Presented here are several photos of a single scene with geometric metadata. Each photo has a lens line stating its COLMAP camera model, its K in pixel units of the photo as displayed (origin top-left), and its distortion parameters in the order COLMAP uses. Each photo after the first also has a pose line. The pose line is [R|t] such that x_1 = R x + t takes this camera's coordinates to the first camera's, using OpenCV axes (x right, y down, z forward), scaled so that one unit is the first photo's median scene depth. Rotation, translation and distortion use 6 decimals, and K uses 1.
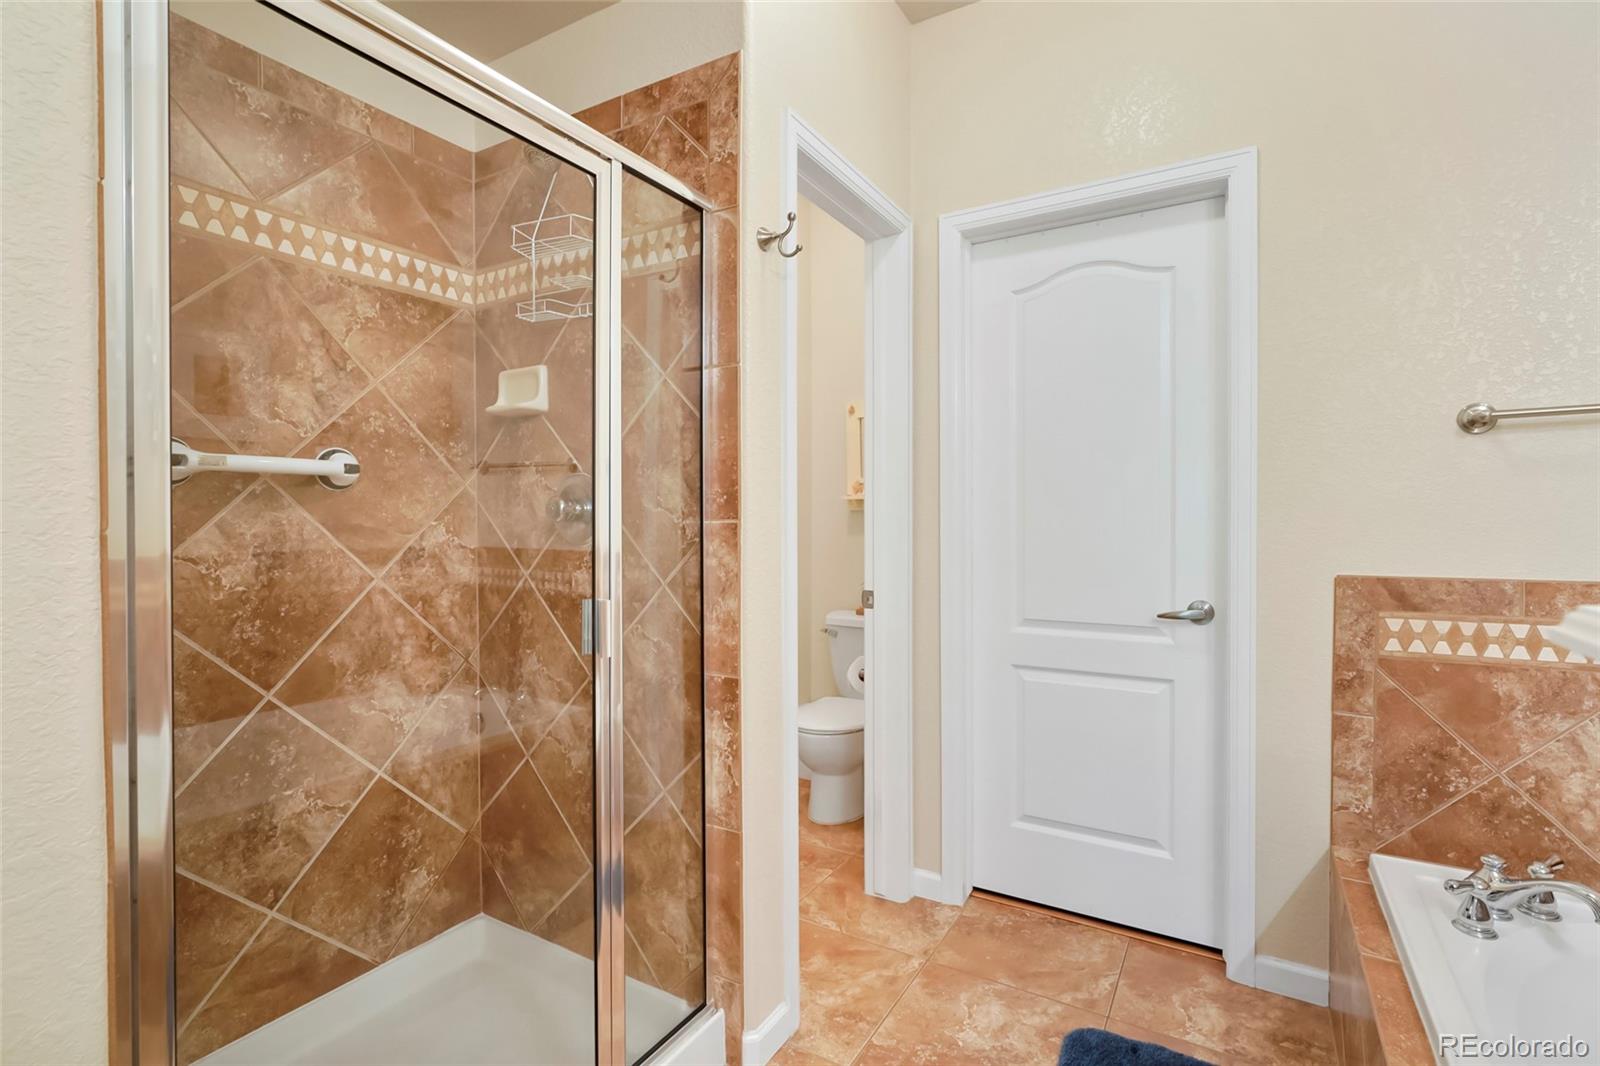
lens RADIAL K [[737.8, 0, 807.9], [0, 737.8, 528.5], [0, 0, 1]] dist [-0.007668, 0.002838]
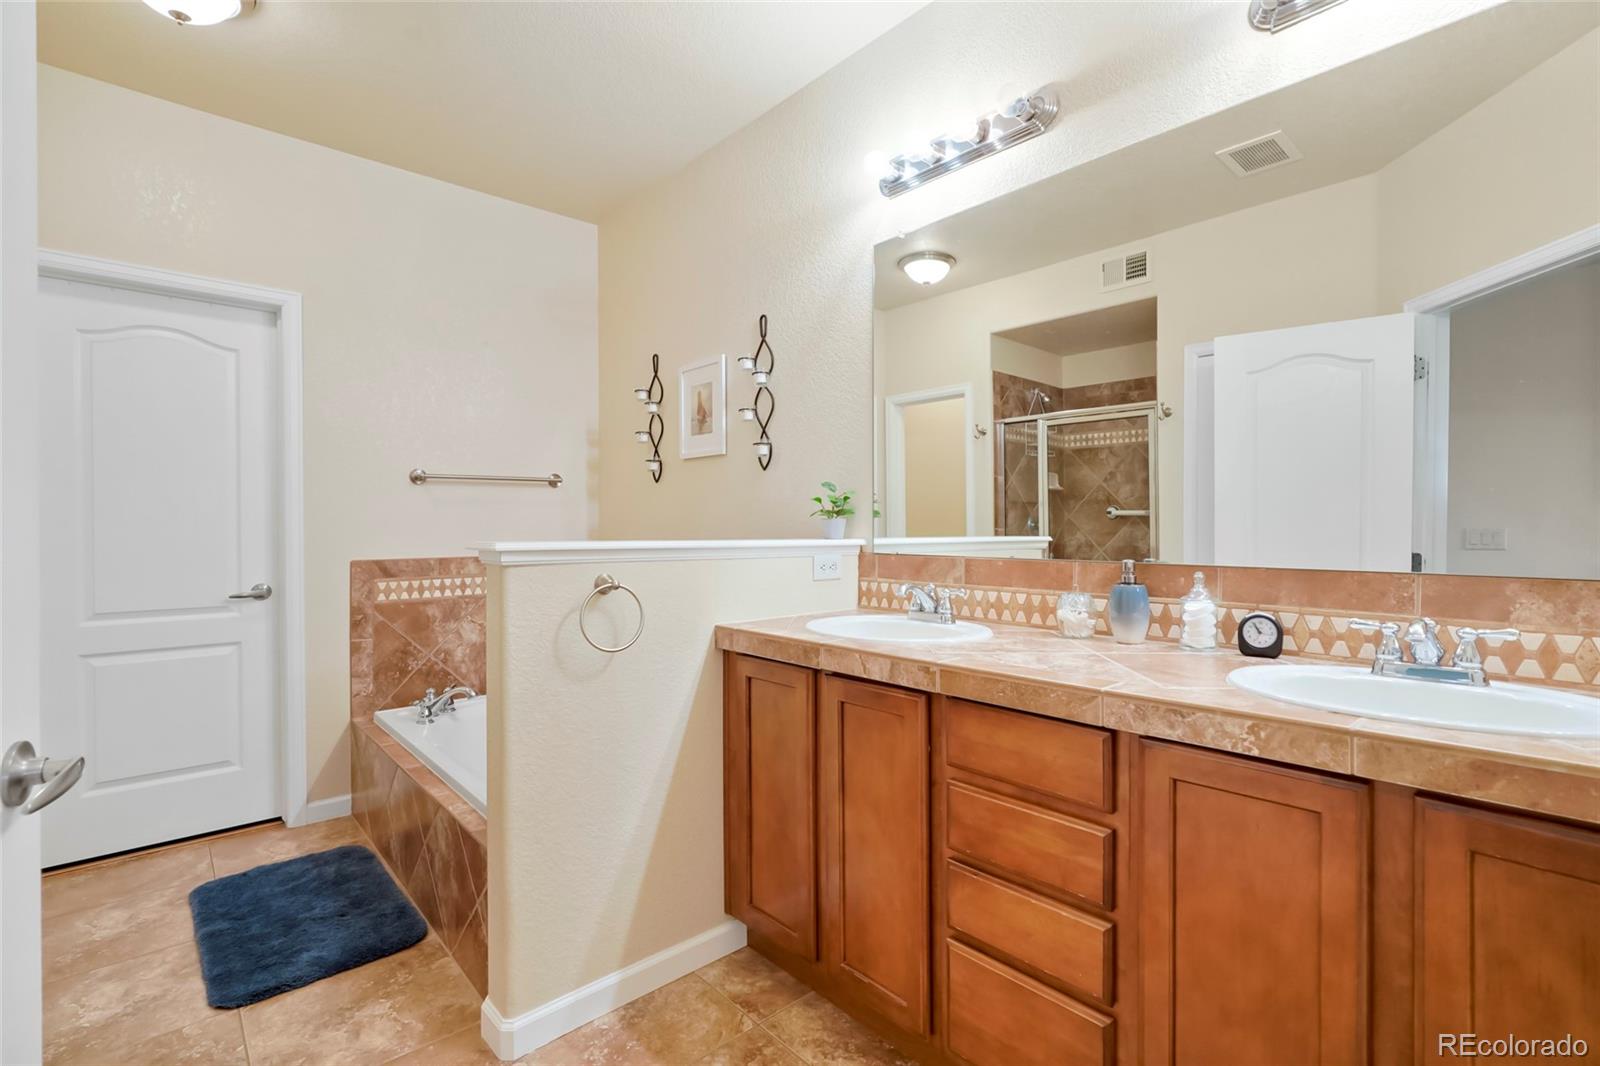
lens RADIAL K [[737.8, 0, 803.4], [0, 737.8, 538.3], [0, 0, 1]] dist [-0.007668, 0.002838]
pose [[0.302506, -0.004531, 0.953137, -0.623933], [0.016820, 0.999858, -0.000585, 0.032234], [-0.952999, 0.016208, 0.302540, -0.548442]]
